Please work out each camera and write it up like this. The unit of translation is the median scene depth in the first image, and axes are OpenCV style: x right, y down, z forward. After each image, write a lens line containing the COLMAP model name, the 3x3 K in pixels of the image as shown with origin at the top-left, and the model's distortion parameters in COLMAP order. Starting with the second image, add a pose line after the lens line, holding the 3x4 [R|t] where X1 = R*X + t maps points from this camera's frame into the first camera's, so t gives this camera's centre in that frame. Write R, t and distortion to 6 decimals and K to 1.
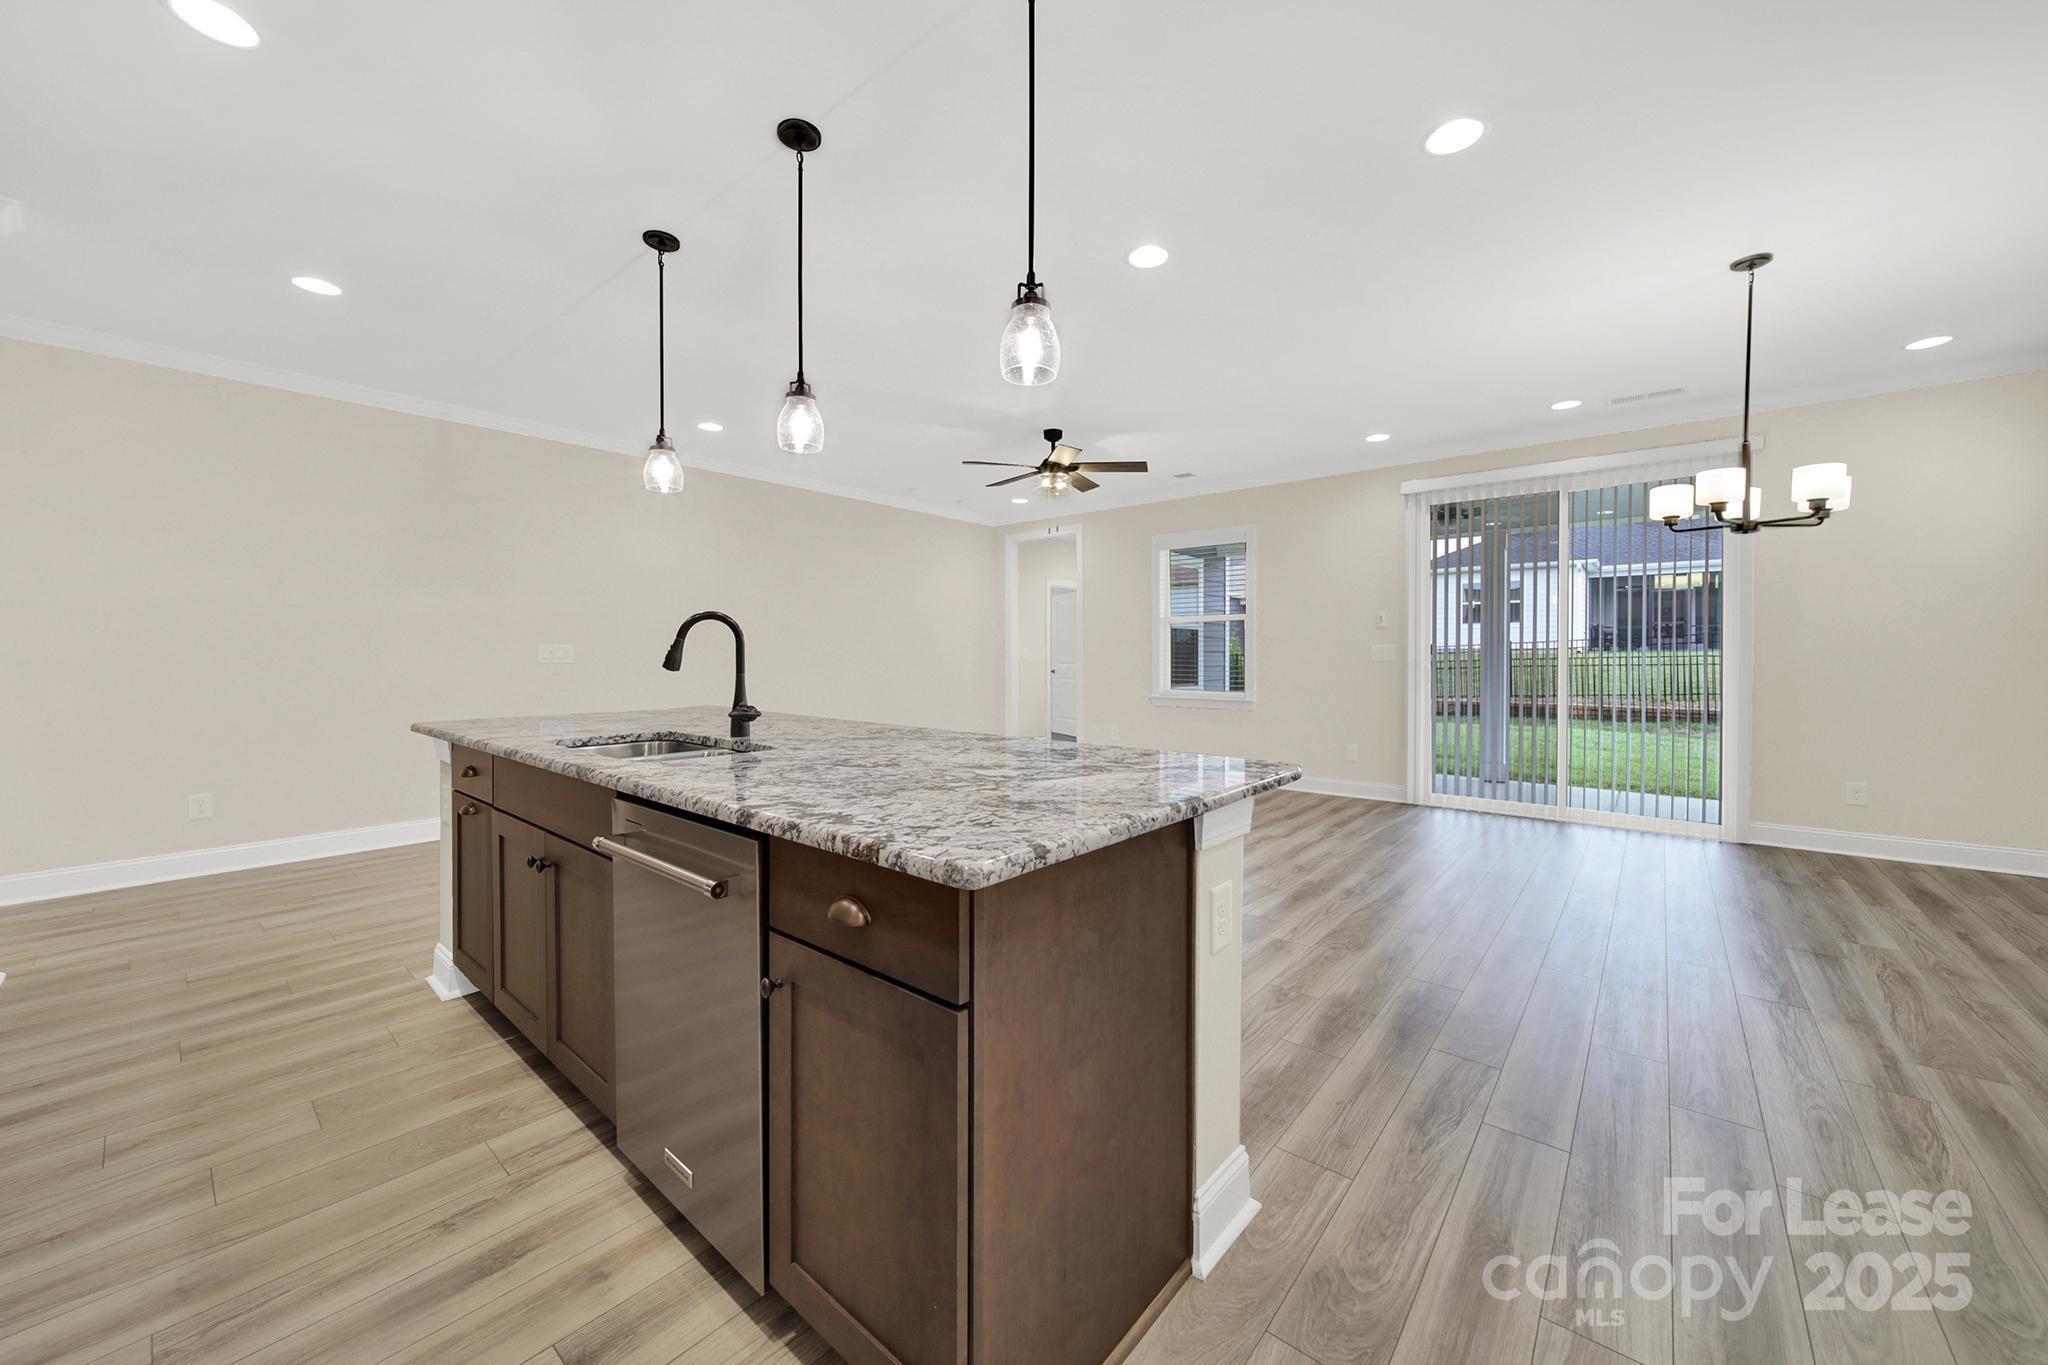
lens RADIAL K [[749.3, 0, 1023.8], [0, 749.3, 668.7], [0, 0, 1]] dist [-0.000754, -0.001680]
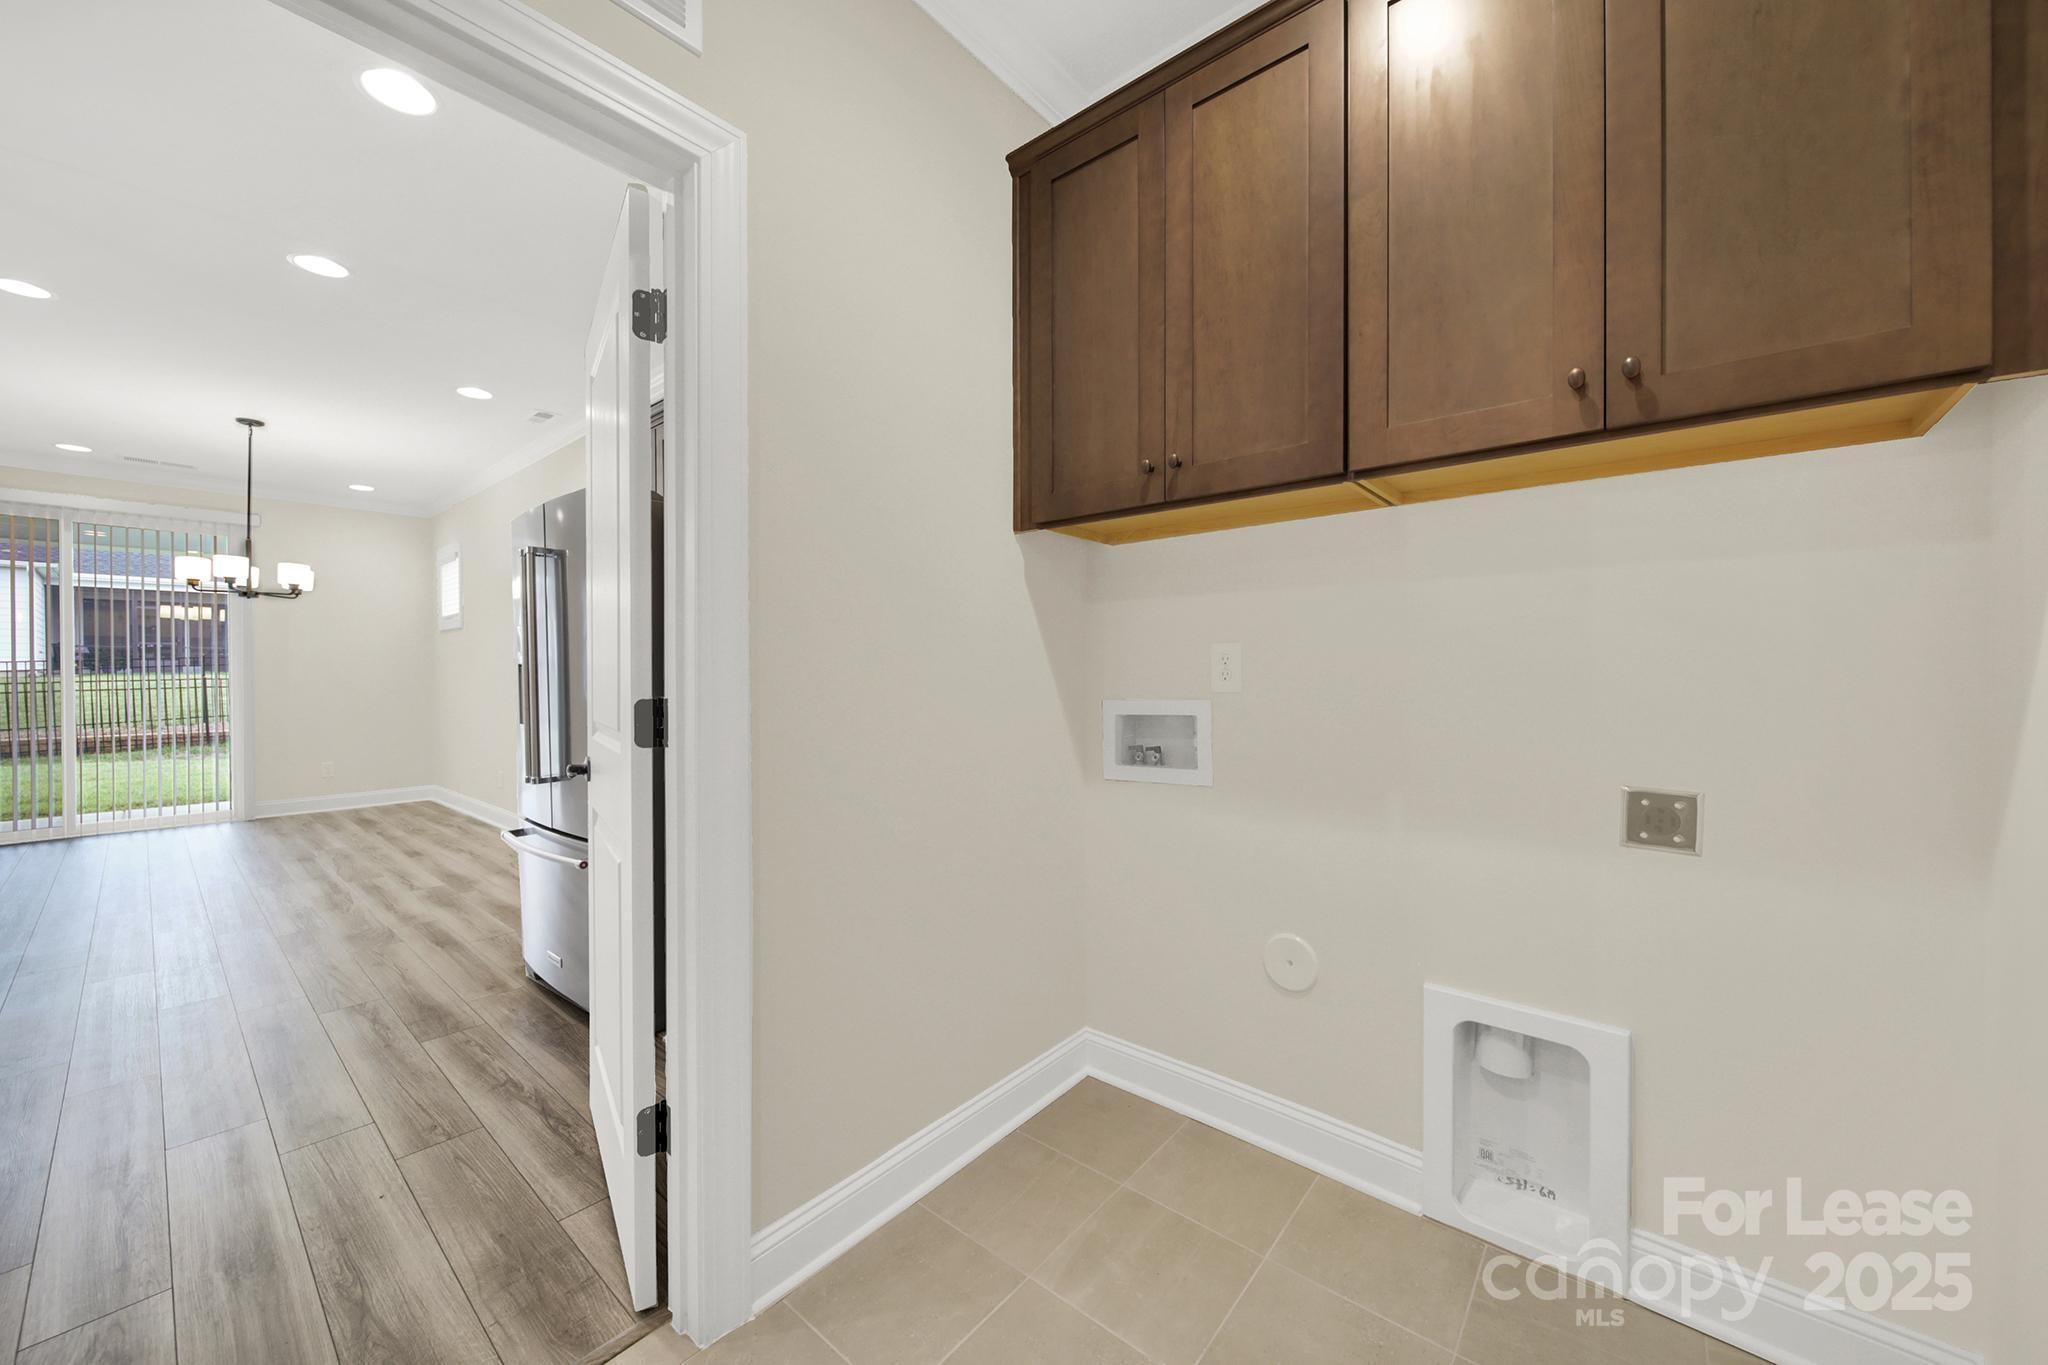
lens RADIAL K [[749.3, 0, 1033.7], [0, 749.3, 673.9], [0, 0, 1]] dist [-0.000754, -0.001680]
pose [[-0.009377, 0.002638, 0.999953, -0.594684], [0.021651, 0.999763, -0.002435, 0.012902], [-0.999722, 0.021628, -0.009432, -0.604478]]
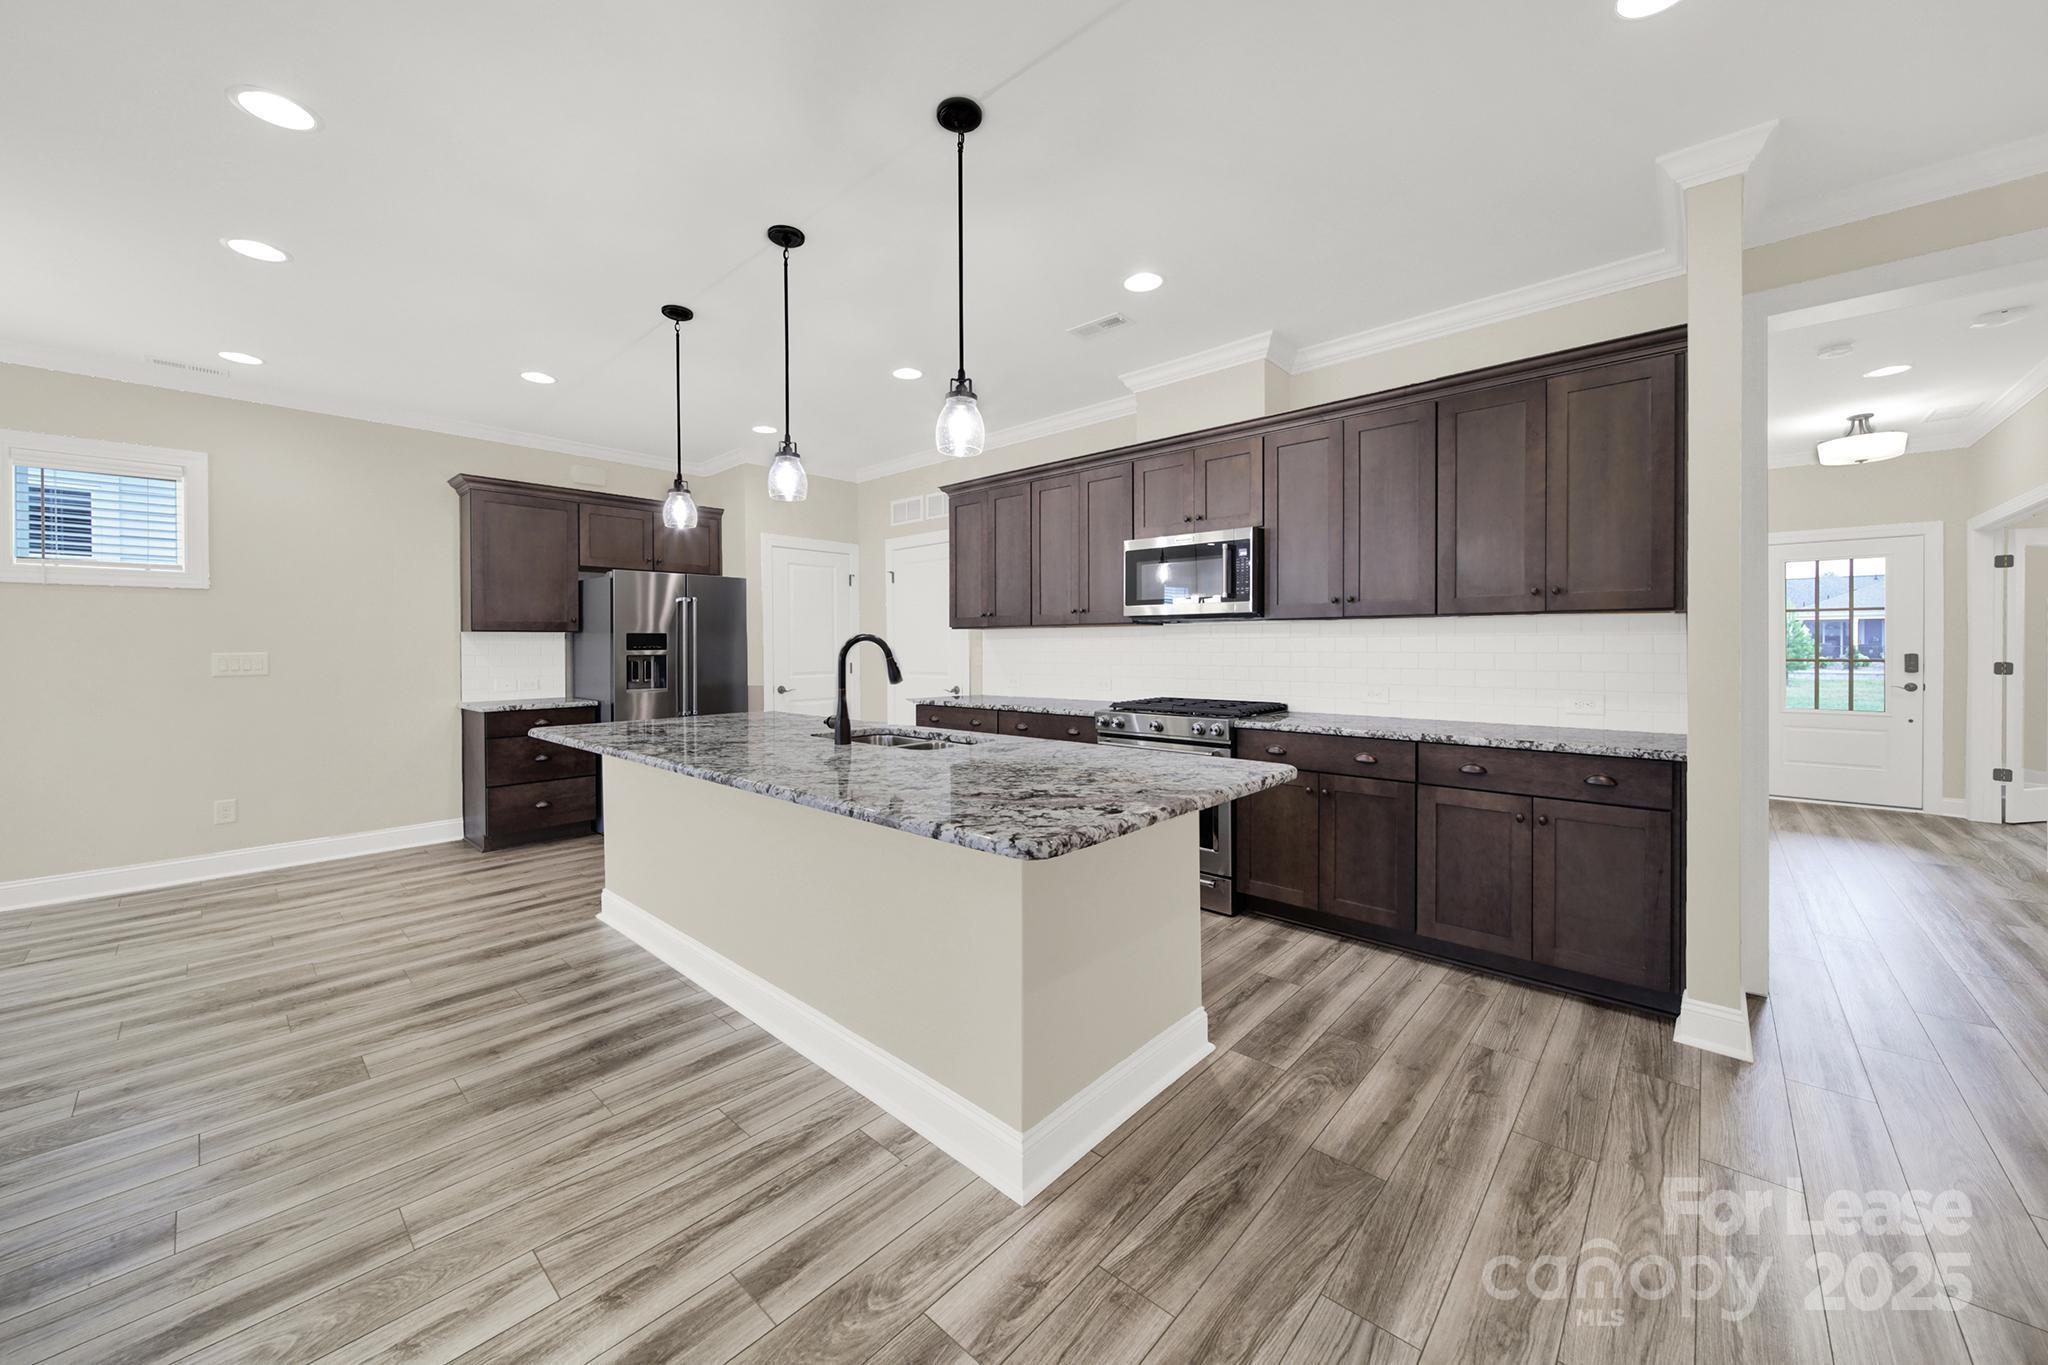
lens RADIAL K [[749.3, 0, 1029.4], [0, 749.3, 654.6], [0, 0, 1]] dist [-0.000754, -0.001680]
pose [[-0.999755, 0.005069, 0.021545, -0.553842], [0.005726, 0.999517, 0.030557, -0.063602], [-0.021379, 0.030673, -0.999301, 1.713121]]
